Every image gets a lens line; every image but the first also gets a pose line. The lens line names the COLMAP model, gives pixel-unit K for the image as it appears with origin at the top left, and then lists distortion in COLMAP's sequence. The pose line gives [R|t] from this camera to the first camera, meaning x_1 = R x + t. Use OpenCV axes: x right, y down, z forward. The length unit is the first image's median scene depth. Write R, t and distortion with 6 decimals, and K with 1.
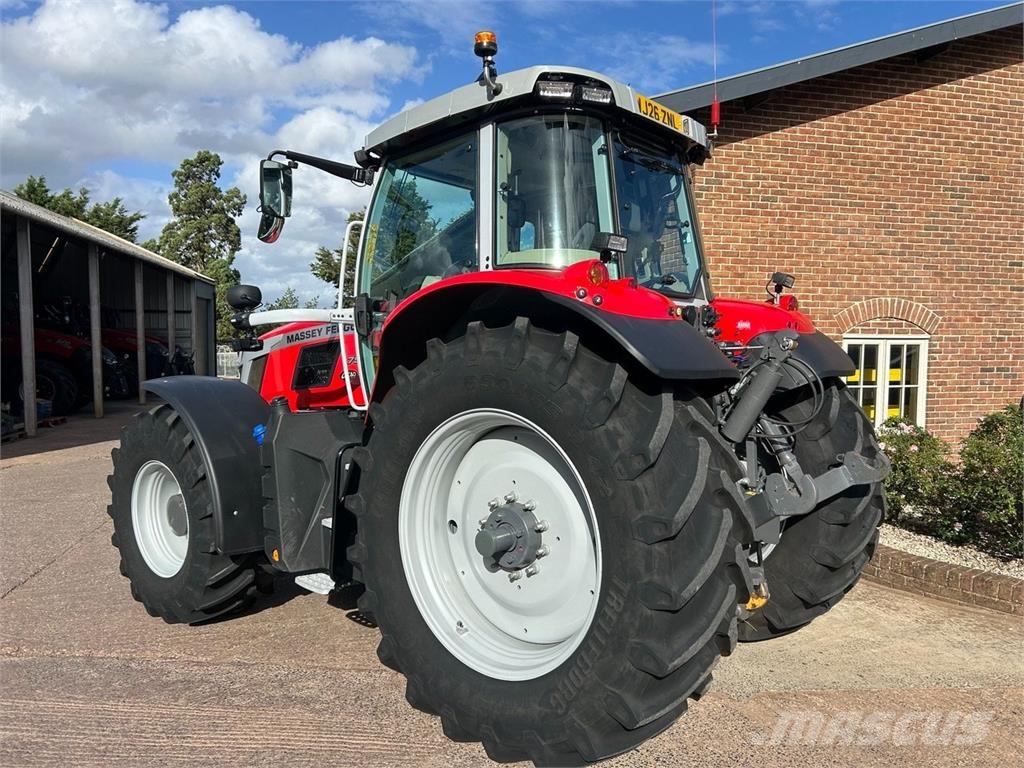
lens RADIAL K [[771.1, 0, 512.0], [0, 771.1, 384.0], [0, 0, 1]] dist [0.059887, -0.072104]
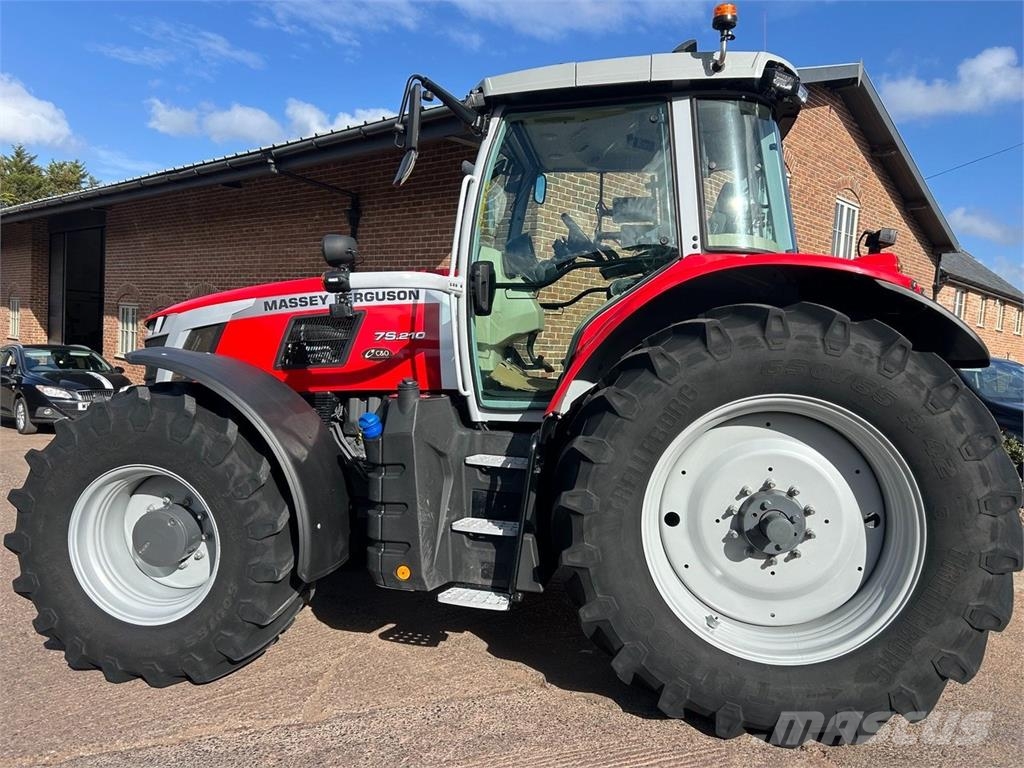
lens RADIAL K [[771.1, 0, 512.0], [0, 771.1, 384.0], [0, 0, 1]] dist [0.059887, -0.072104]
pose [[0.858167, 0.012758, 0.513212, -0.720871], [-0.020575, 0.999743, 0.009552, 0.014183], [-0.512958, -0.018757, 0.858209, 0.284165]]
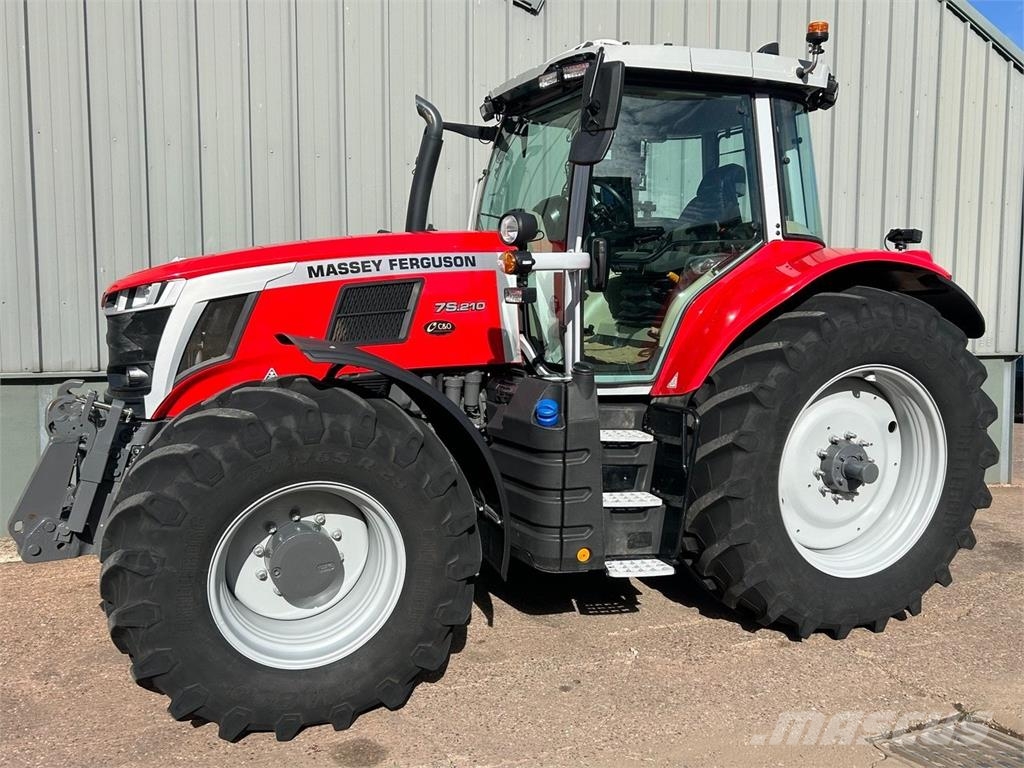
lens RADIAL K [[872.2, 0, 512.0], [0, 872.2, 384.0], [0, 0, 1]] dist [0.104165, -0.202915]
pose [[0.446134, -0.085307, 0.890891, -1.326668], [-0.013827, 0.994671, 0.102169, -0.062557], [-0.894859, -0.057900, 0.442577, 0.772376]]
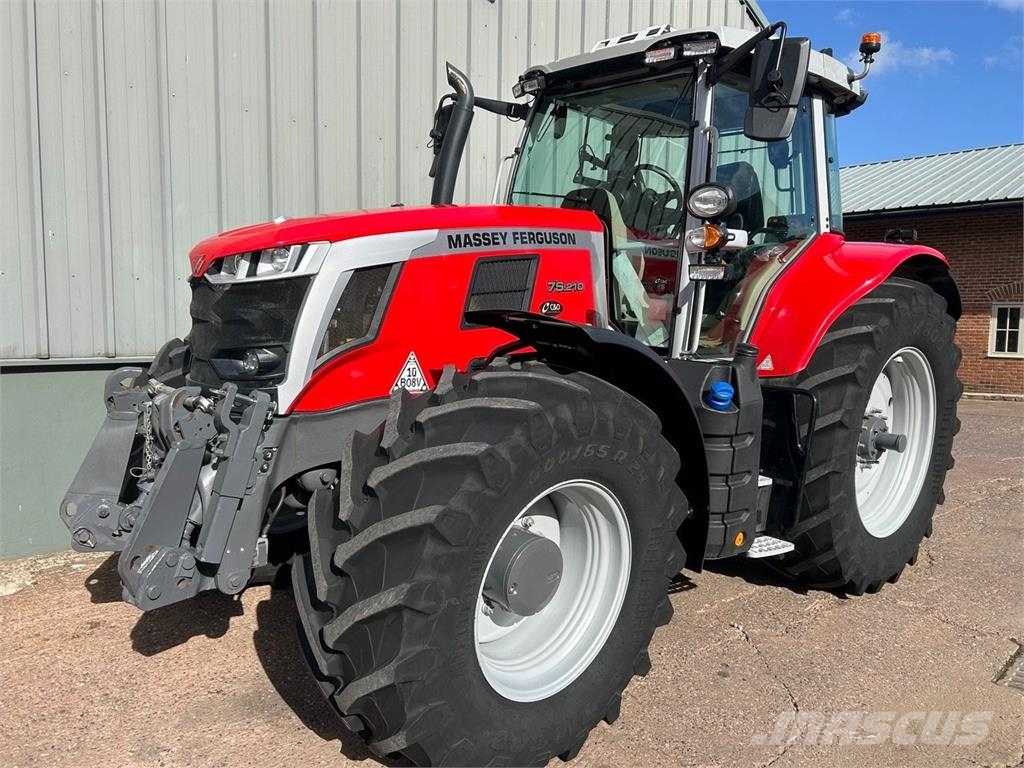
lens RADIAL K [[771.1, 0, 512.0], [0, 771.1, 384.0], [0, 0, 1]] dist [0.059887, -0.072104]
pose [[0.121530, -0.102727, 0.987258, -1.292890], [-0.035113, 0.993563, 0.107705, -0.023975], [-0.991966, -0.047755, 0.117141, 1.326717]]
